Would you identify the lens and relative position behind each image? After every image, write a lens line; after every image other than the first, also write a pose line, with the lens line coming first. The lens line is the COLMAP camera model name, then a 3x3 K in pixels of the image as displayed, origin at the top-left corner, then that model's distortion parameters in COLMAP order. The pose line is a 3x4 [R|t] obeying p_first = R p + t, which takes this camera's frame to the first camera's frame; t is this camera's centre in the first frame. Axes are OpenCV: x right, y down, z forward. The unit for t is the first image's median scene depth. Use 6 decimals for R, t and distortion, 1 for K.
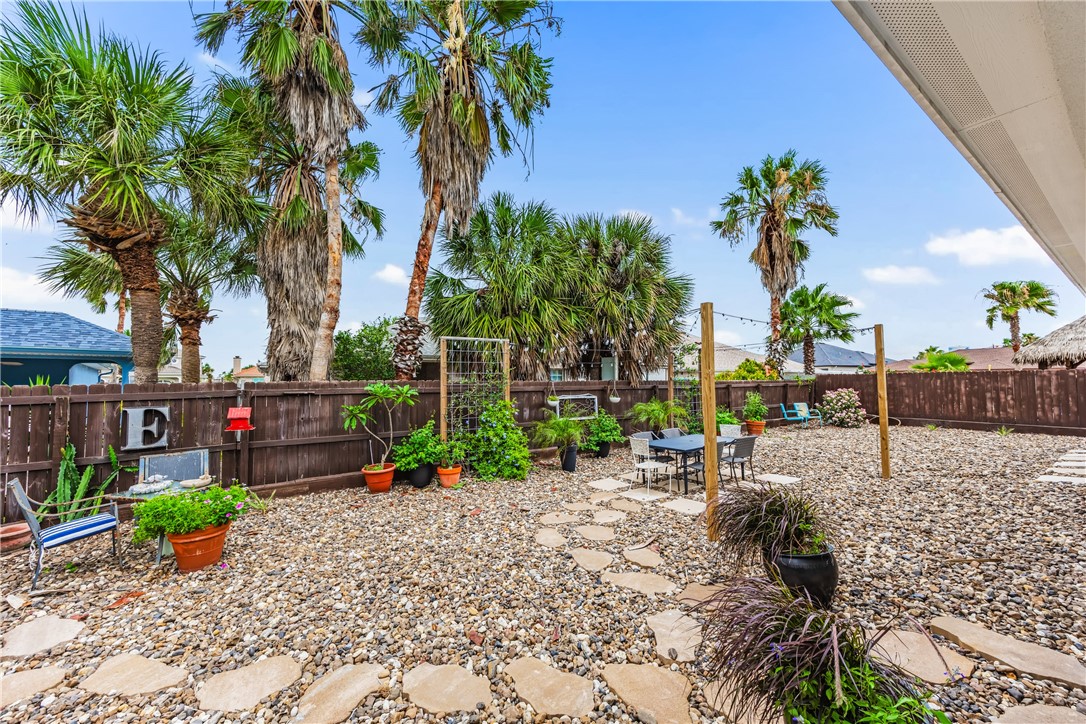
lens RADIAL K [[431.0, 0, 554.6], [0, 431.0, 367.0], [0, 0, 1]] dist [0.014818, 0.000057]
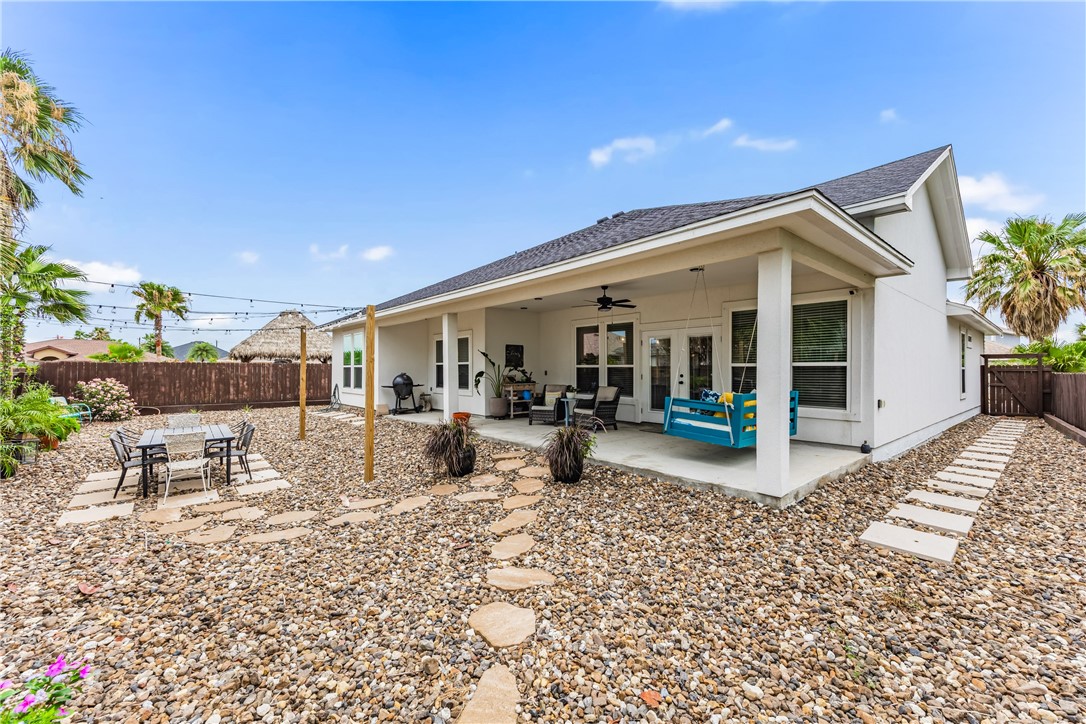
lens RADIAL K [[446.8, 0, 550.6], [0, 446.8, 366.2], [0, 0, 1]] dist [0.019895, 0.000533]
pose [[-0.089160, 0.013871, 0.995921, -0.540663], [-0.022585, 0.999618, -0.015945, 0.029471], [-0.995761, -0.023914, -0.088813, 0.296987]]
